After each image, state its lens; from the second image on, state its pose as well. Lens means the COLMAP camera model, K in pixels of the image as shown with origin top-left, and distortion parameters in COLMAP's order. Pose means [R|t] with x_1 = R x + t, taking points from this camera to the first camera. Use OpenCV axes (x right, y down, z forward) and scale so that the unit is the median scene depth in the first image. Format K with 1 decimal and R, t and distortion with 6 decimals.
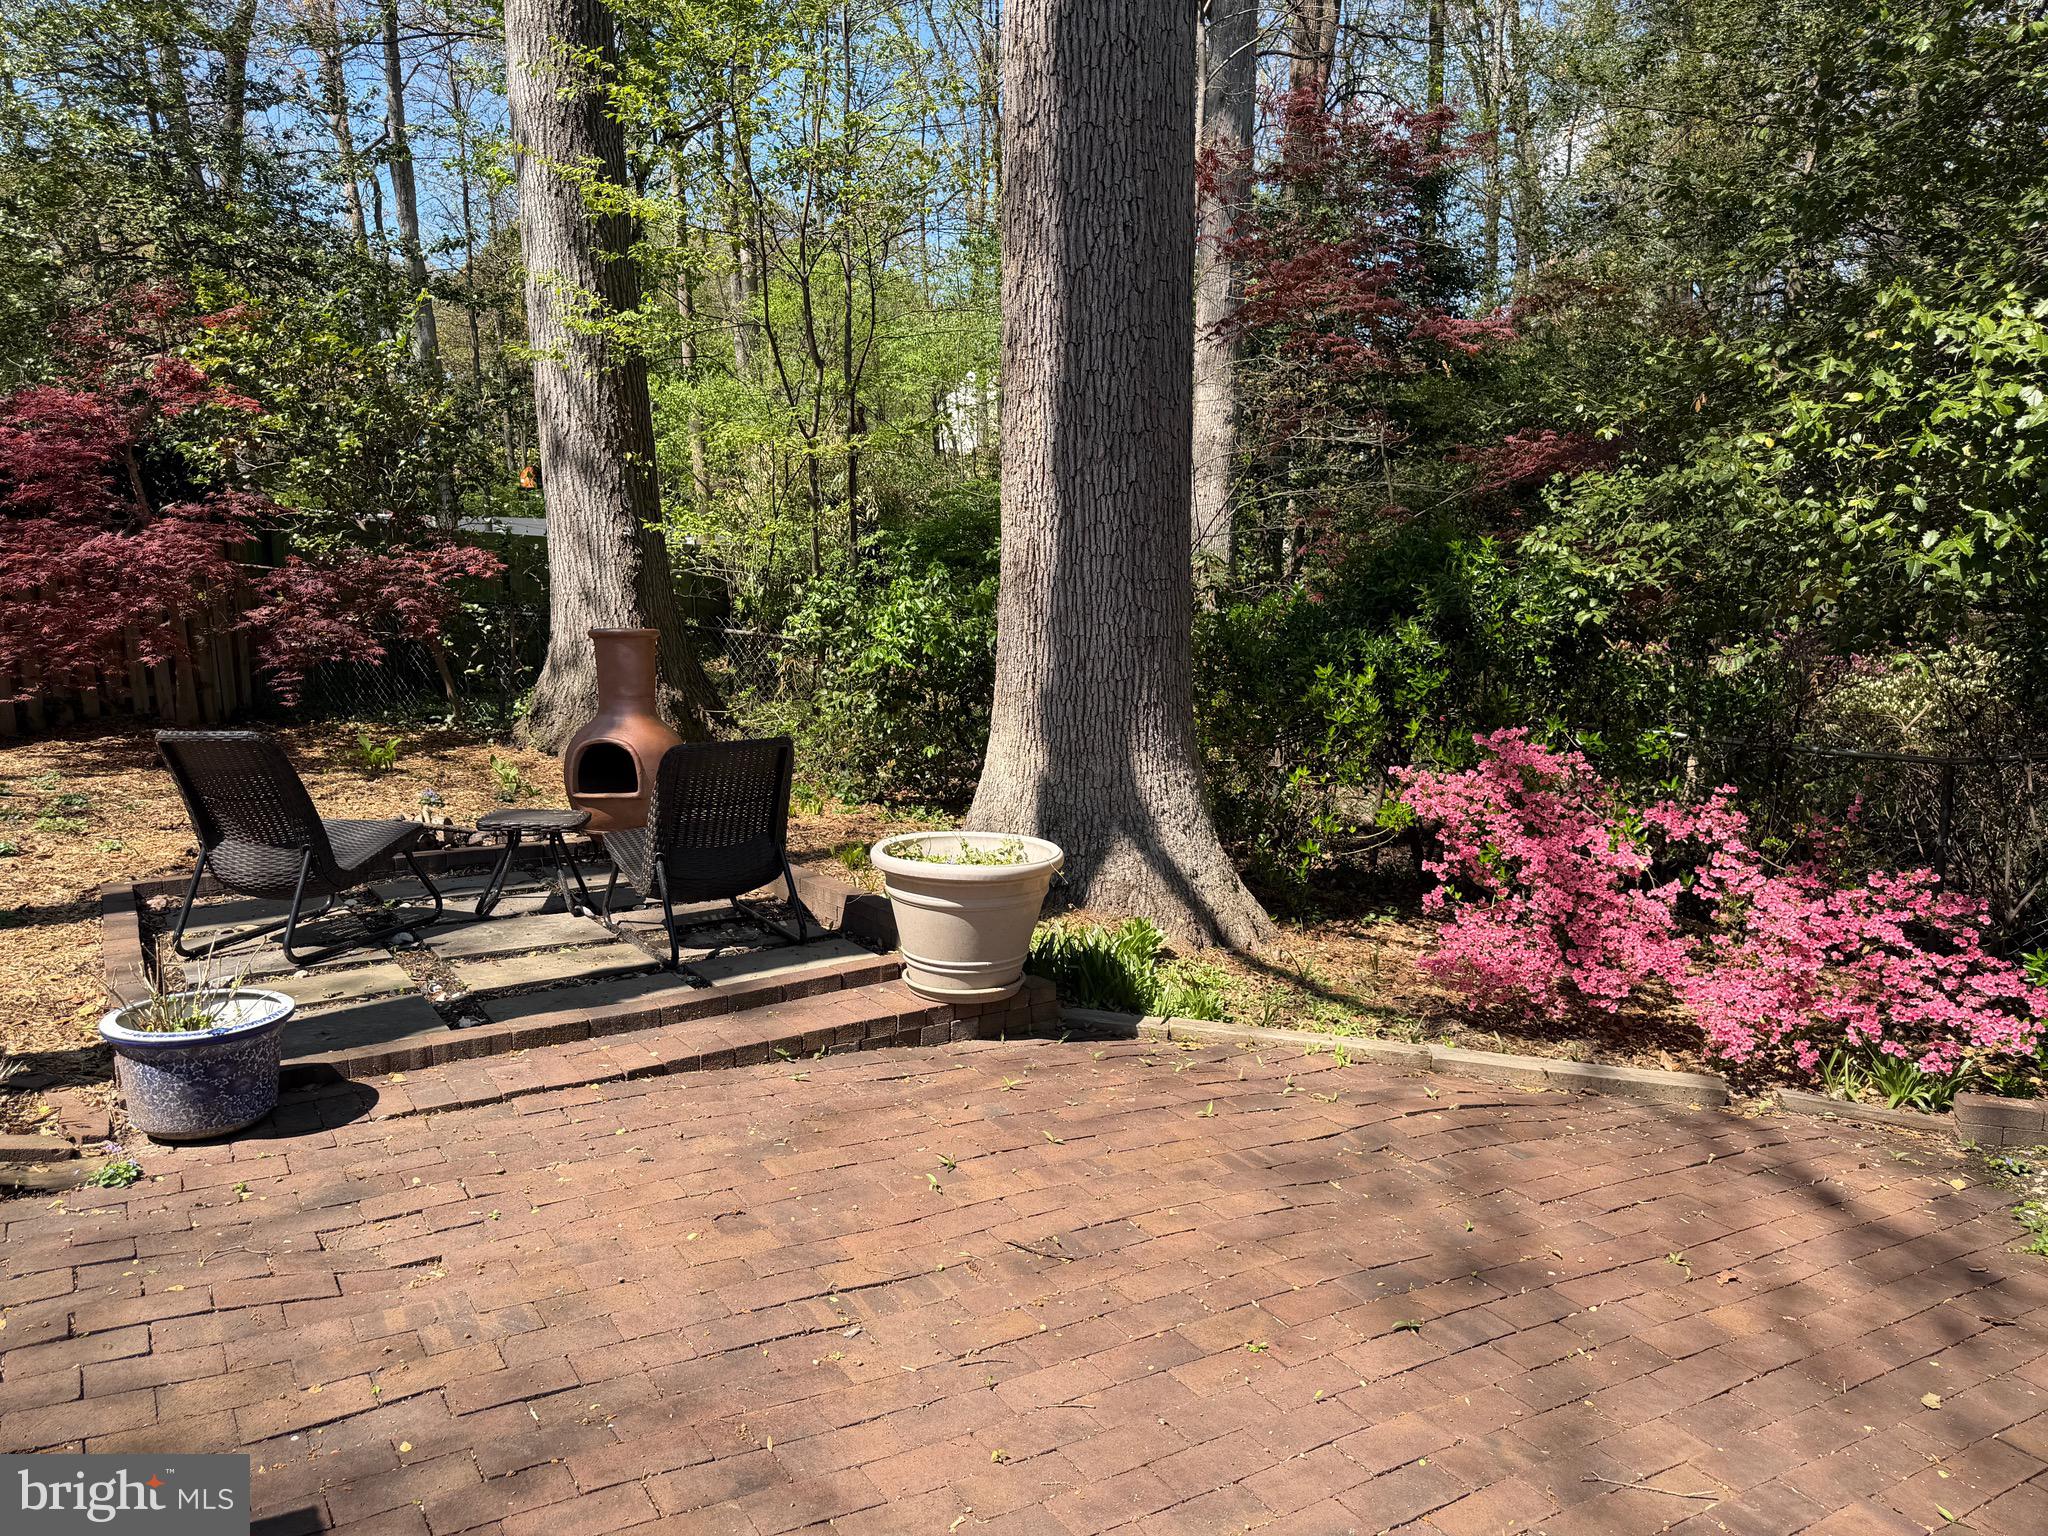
lens RADIAL K [[1452.6, 0, 1023.4], [0, 1452.6, 767.5], [0, 0, 1]] dist [0.040880, -0.049120]
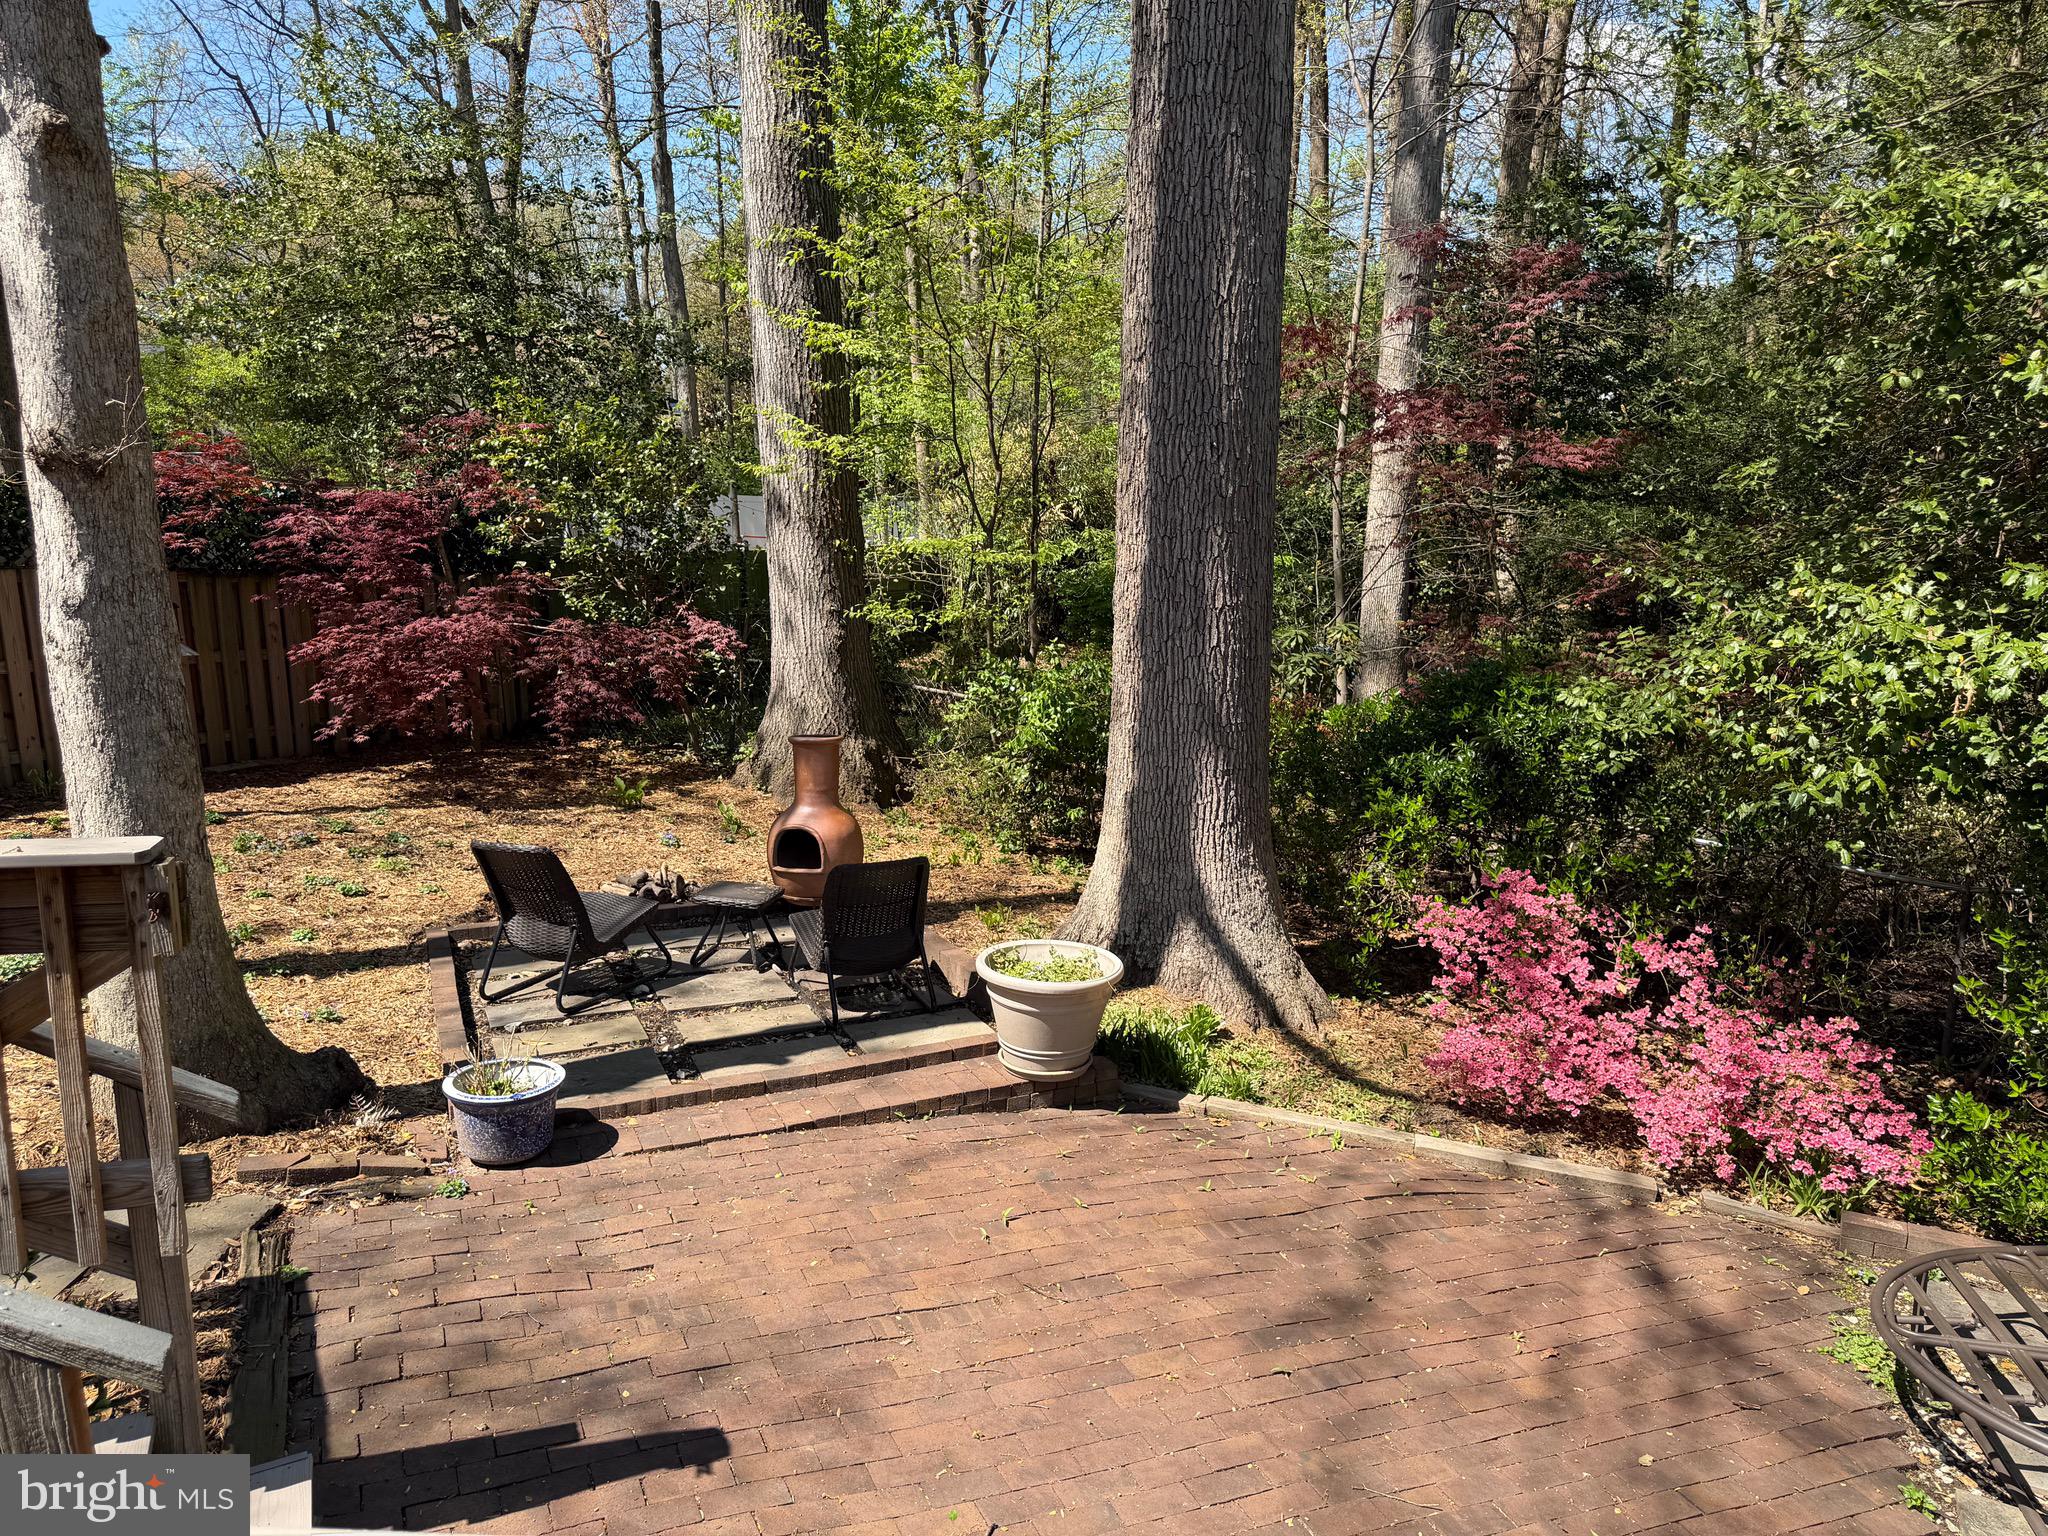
lens RADIAL K [[1436.7, 0, 1036.8], [0, 1436.7, 773.7], [0, 0, 1]] dist [0.072487, -0.108452]
pose [[0.989441, 0.038638, -0.139693, 0.123022], [-0.033674, 0.998720, 0.037729, -0.160455], [0.140972, -0.032627, 0.989476, -0.276546]]
